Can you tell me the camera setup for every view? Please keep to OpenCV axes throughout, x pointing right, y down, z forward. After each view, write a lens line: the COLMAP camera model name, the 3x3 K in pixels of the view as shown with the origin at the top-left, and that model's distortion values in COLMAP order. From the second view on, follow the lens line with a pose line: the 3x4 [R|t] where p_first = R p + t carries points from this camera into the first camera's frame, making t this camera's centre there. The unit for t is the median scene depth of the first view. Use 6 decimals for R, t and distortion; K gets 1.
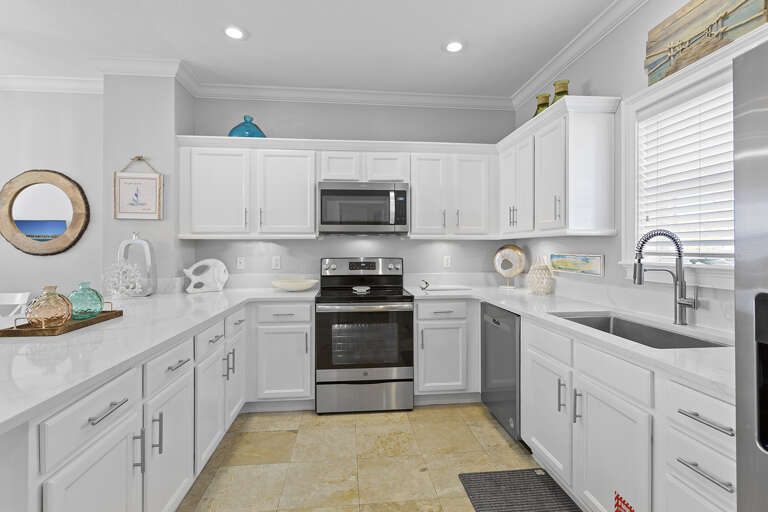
lens RADIAL K [[364.8, 0, 383.8], [0, 364.8, 251.7], [0, 0, 1]] dist [0.002930, -0.001455]
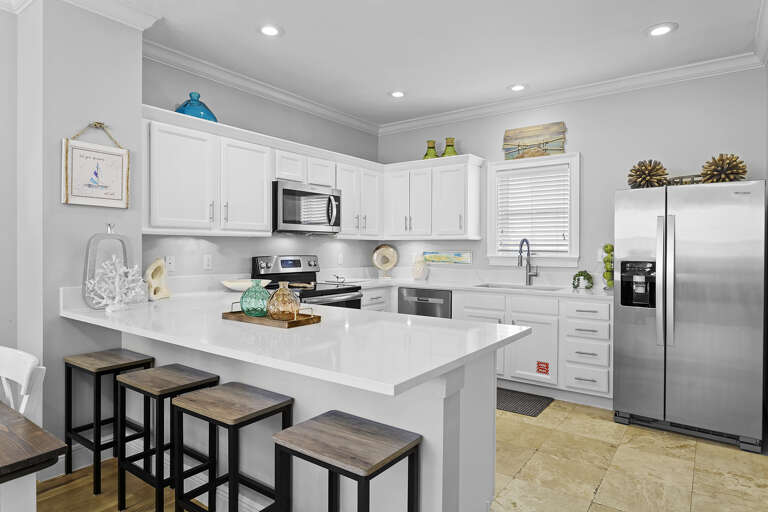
lens RADIAL K [[462.2, 0, 383.5], [0, 462.2, 252.3], [0, 0, 1]] dist [0.039061, -0.001906]
pose [[0.668571, -0.004539, 0.743634, -0.993690], [0.000807, 0.999985, 0.005378, 0.000319], [-0.743648, -0.002995, 0.668565, -0.078270]]
